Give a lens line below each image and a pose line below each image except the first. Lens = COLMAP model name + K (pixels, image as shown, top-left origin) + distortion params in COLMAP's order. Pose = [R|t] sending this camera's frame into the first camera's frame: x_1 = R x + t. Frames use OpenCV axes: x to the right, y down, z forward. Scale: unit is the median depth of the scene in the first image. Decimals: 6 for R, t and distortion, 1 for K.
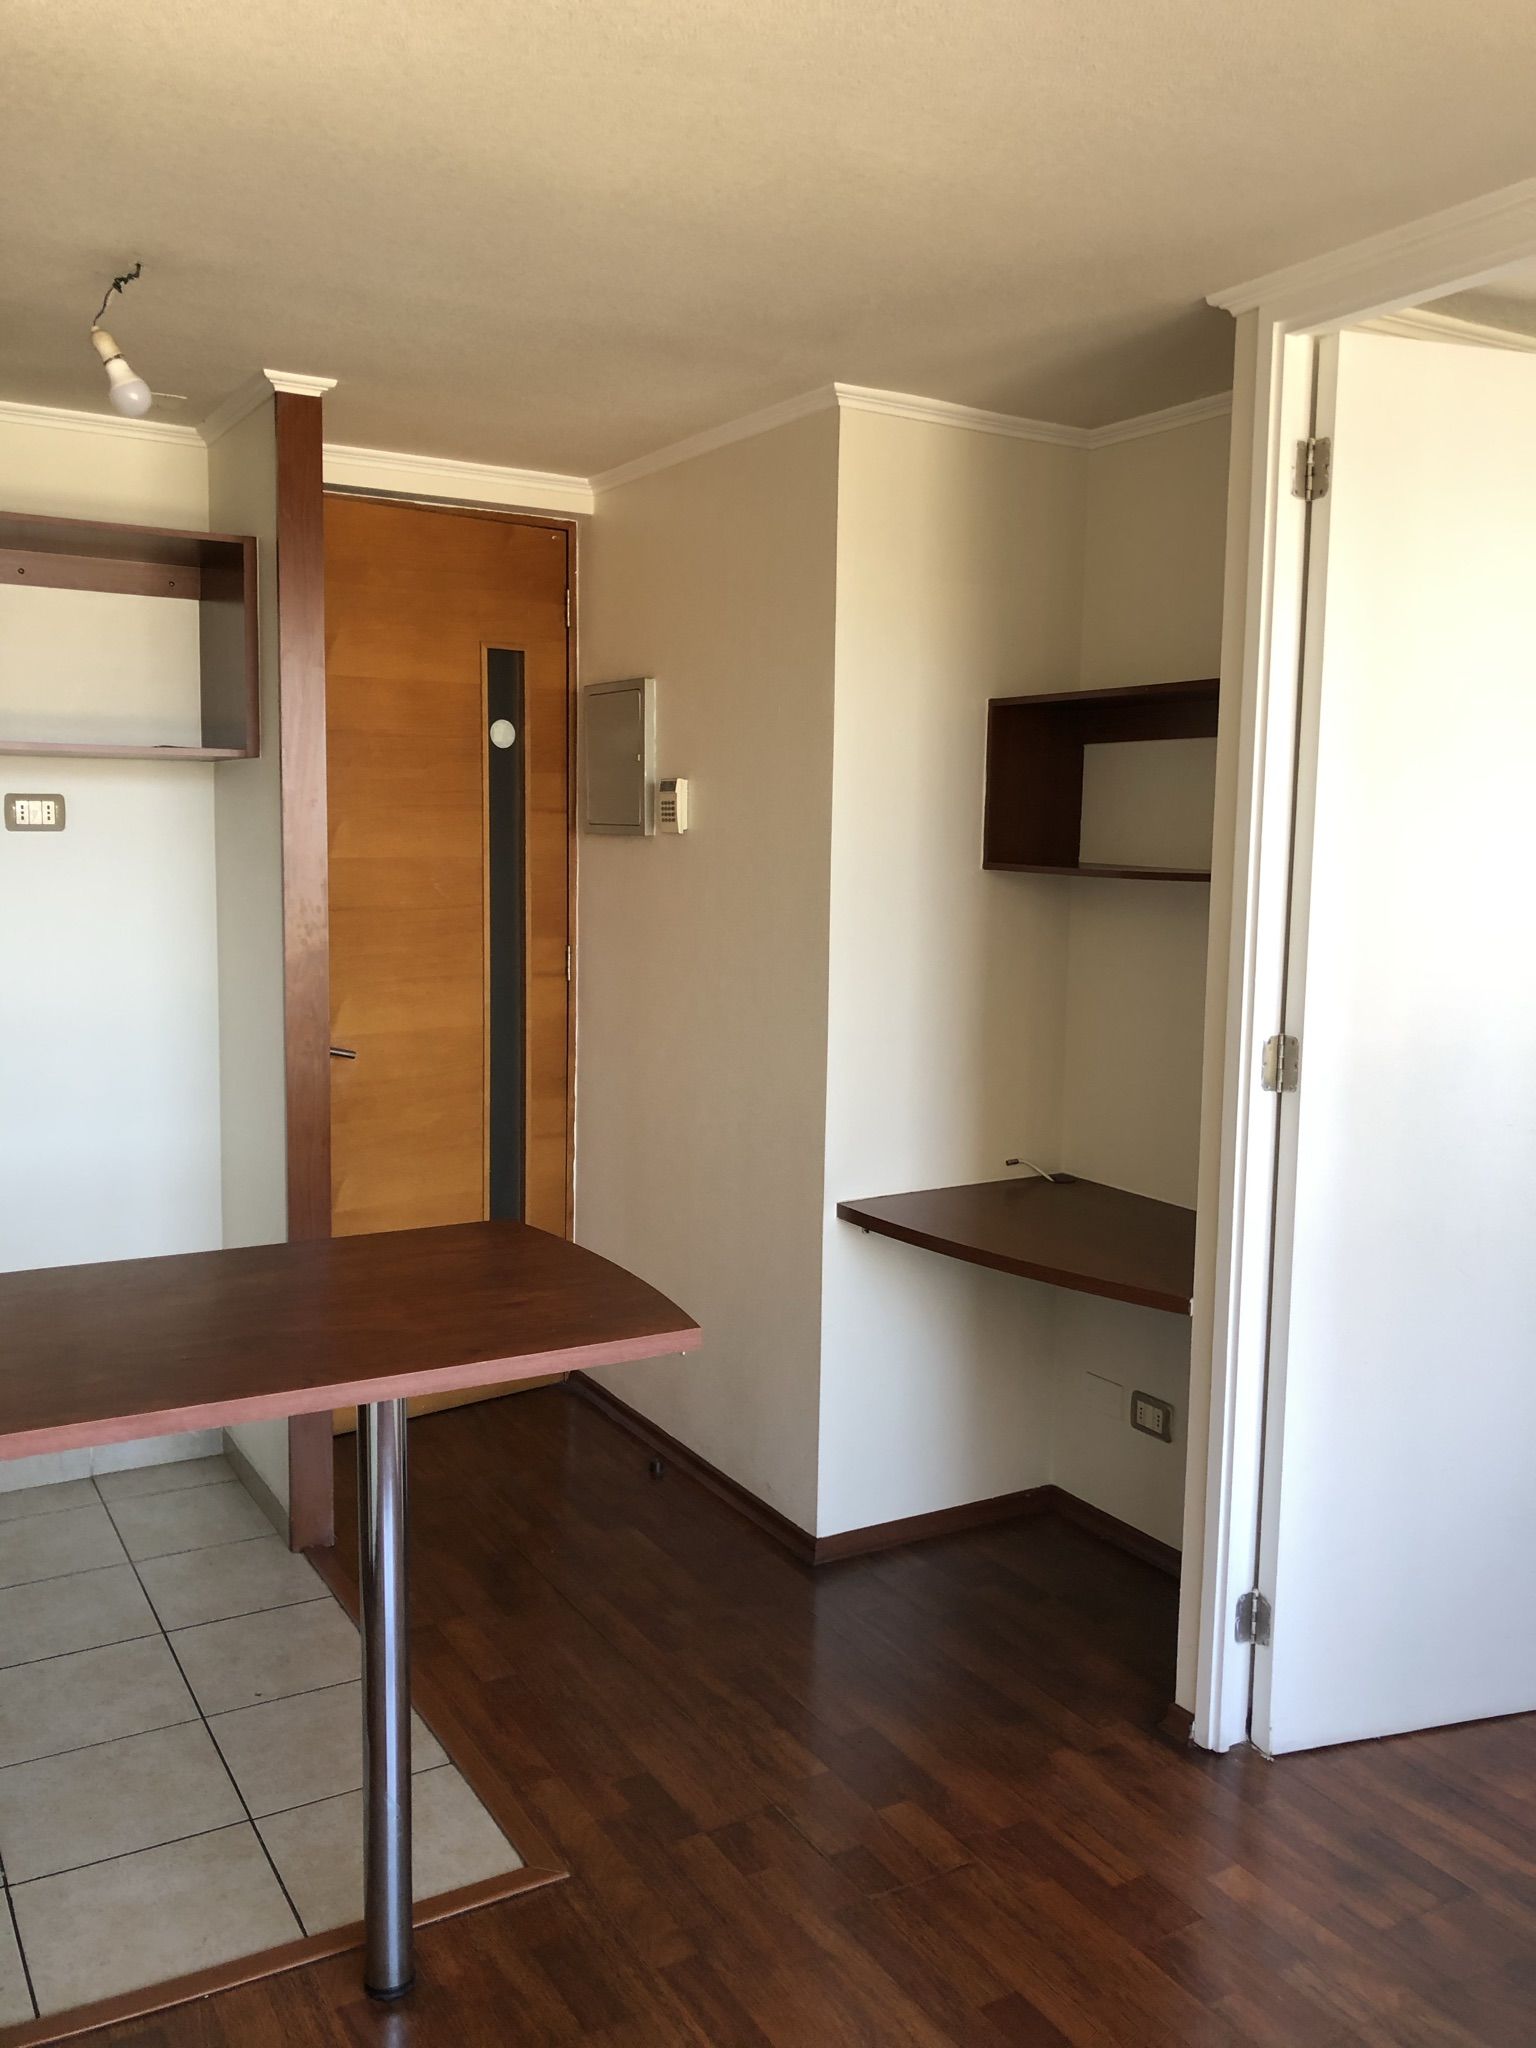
lens RADIAL K [[1671.7, 0, 773.5], [0, 1671.7, 1021.0], [0, 0, 1]] dist [0.007348, 0.003554]
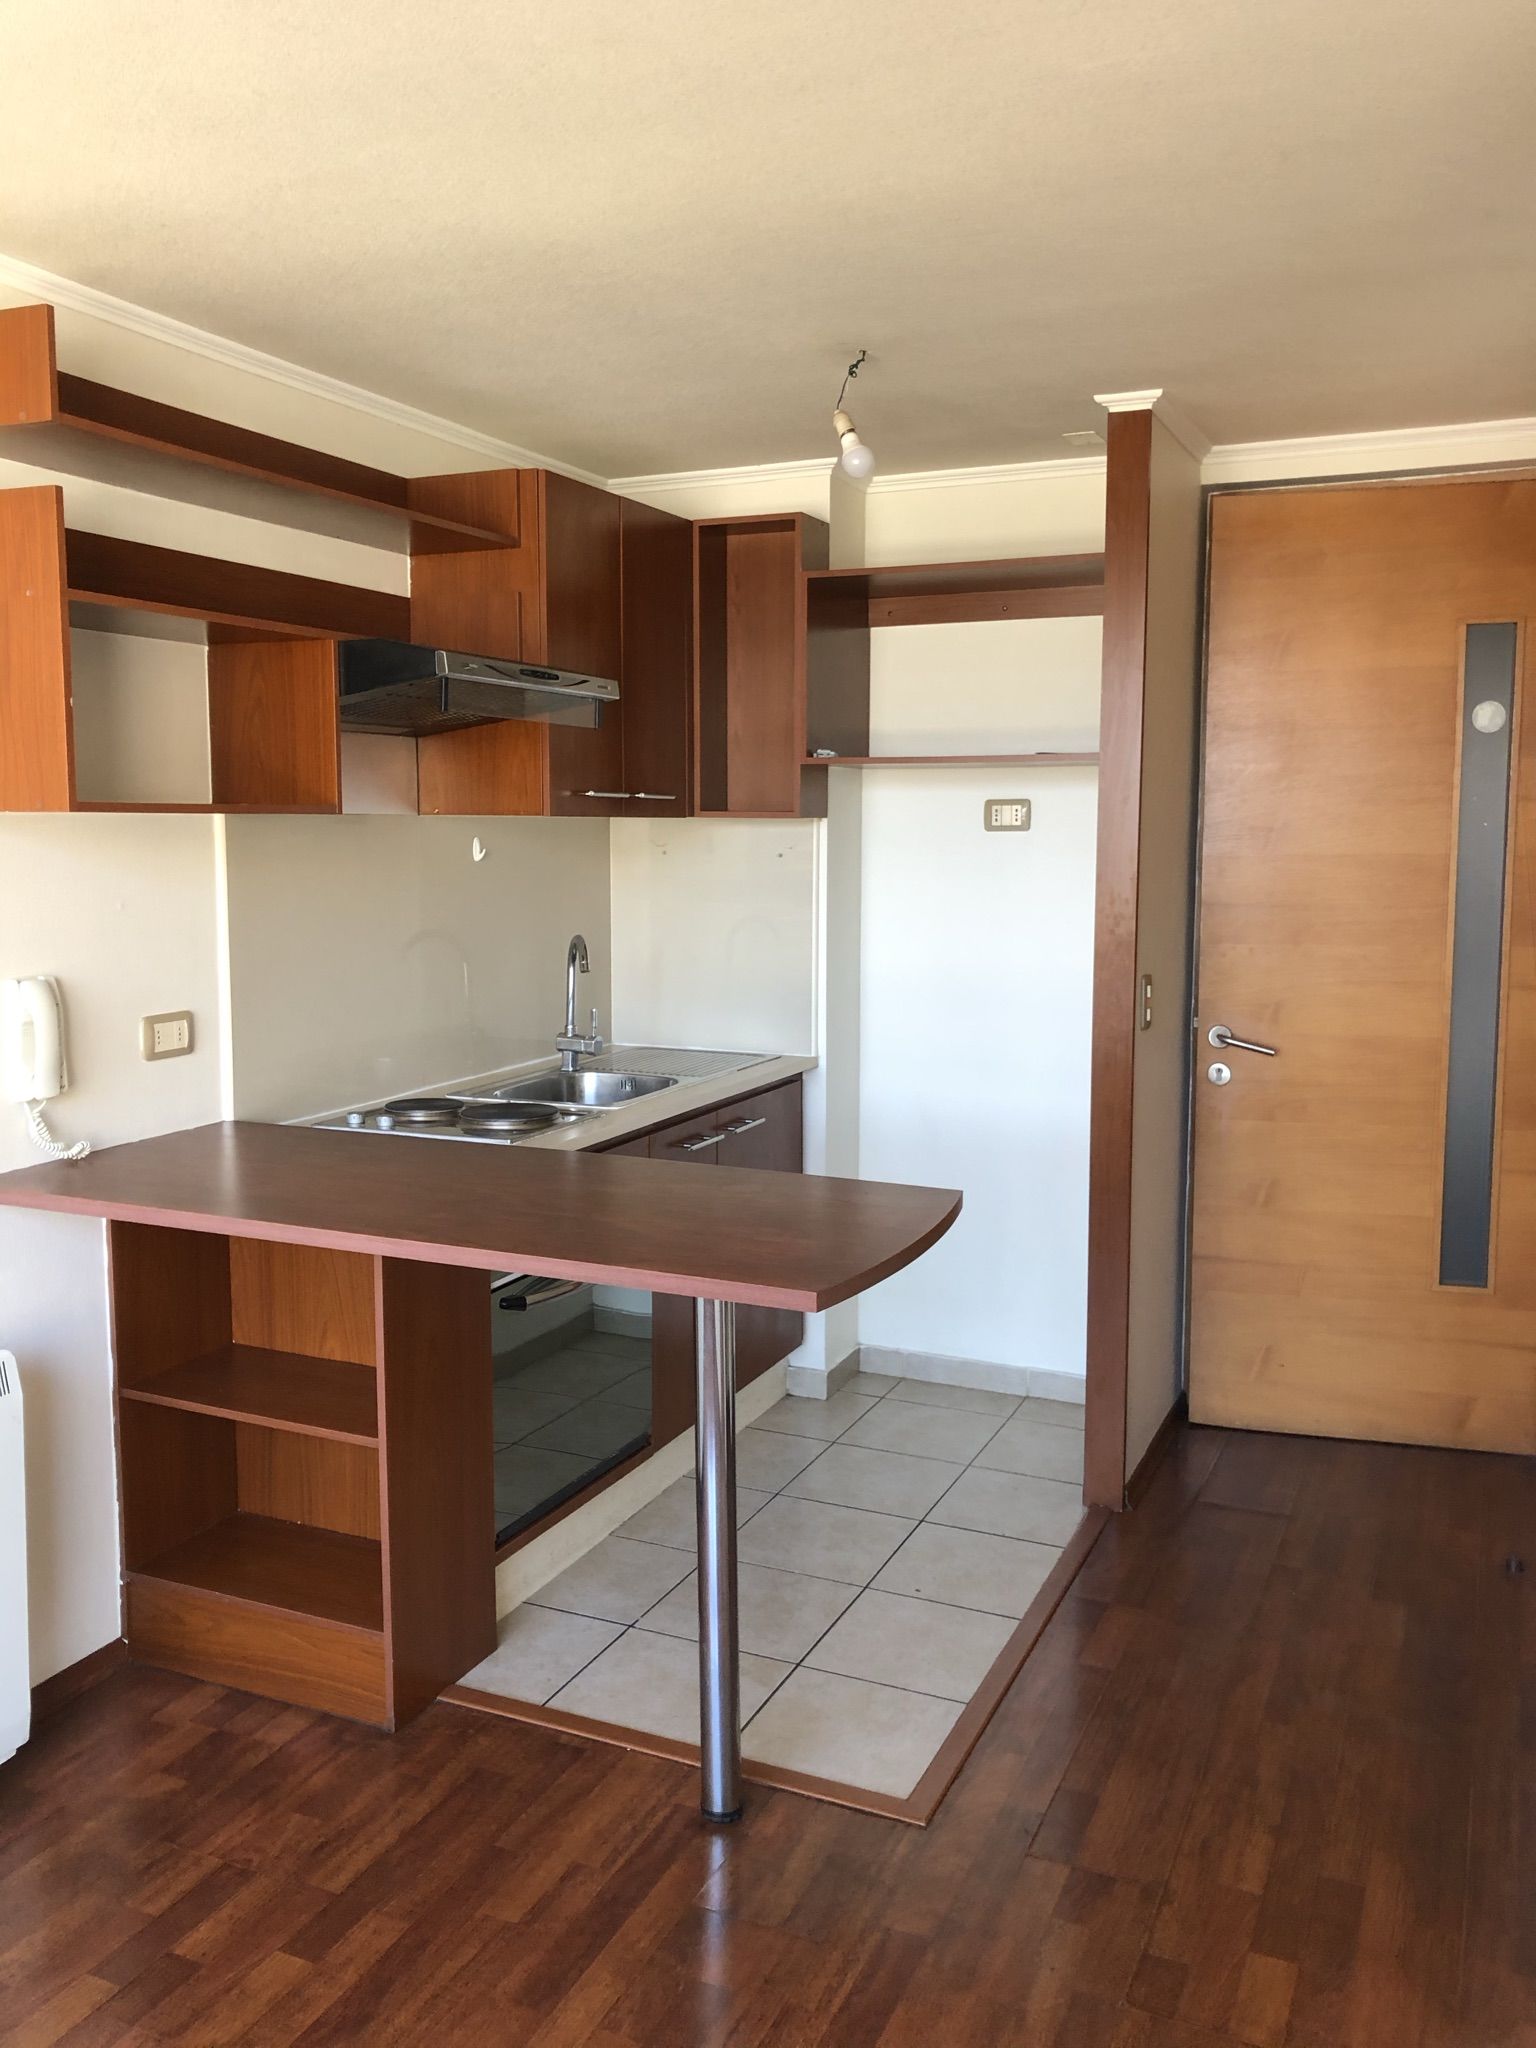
lens RADIAL K [[1671.7, 0, 776.6], [0, 1671.7, 1023.2], [0, 0, 1]] dist [0.007348, 0.003554]
pose [[0.582960, 0.079950, -0.808558, 0.466022], [-0.084427, 0.995721, 0.037586, -0.012072], [0.808103, 0.046353, 0.587215, 0.219776]]
